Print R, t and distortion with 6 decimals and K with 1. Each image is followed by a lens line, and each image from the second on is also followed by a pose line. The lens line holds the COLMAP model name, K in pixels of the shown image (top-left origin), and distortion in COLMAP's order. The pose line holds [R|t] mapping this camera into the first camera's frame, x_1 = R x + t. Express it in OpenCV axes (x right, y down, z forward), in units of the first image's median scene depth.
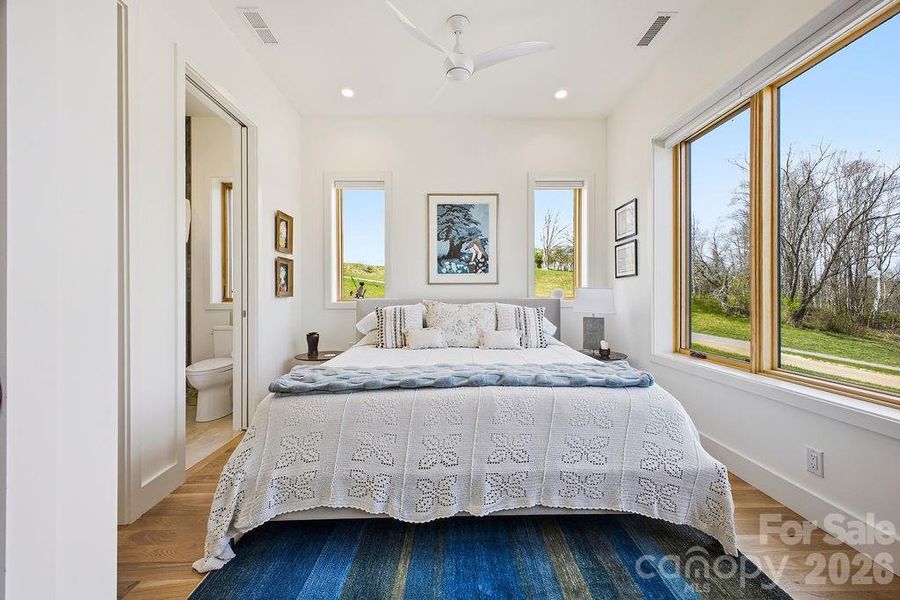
lens RADIAL K [[357.2, 0, 449.4], [0, 357.2, 298.4], [0, 0, 1]] dist [0.012500, -0.001074]
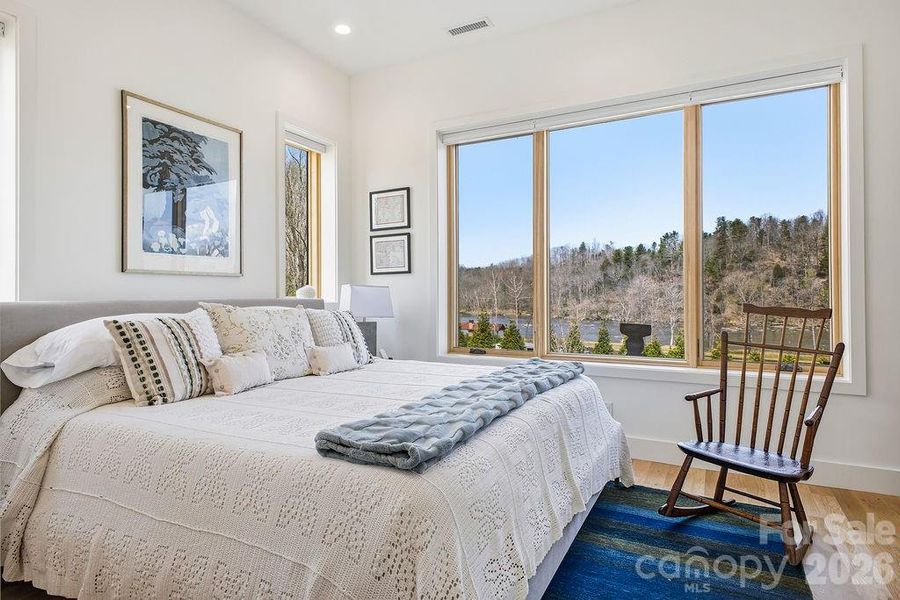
lens RADIAL K [[506.5, 0, 457.0], [0, 506.5, 286.4], [0, 0, 1]] dist [0.036552, -0.000708]
pose [[0.481622, 0.018942, 0.876174, -0.461585], [0.003329, 0.999720, -0.023443, -0.000009], [-0.876373, 0.014207, 0.481424, 0.248657]]
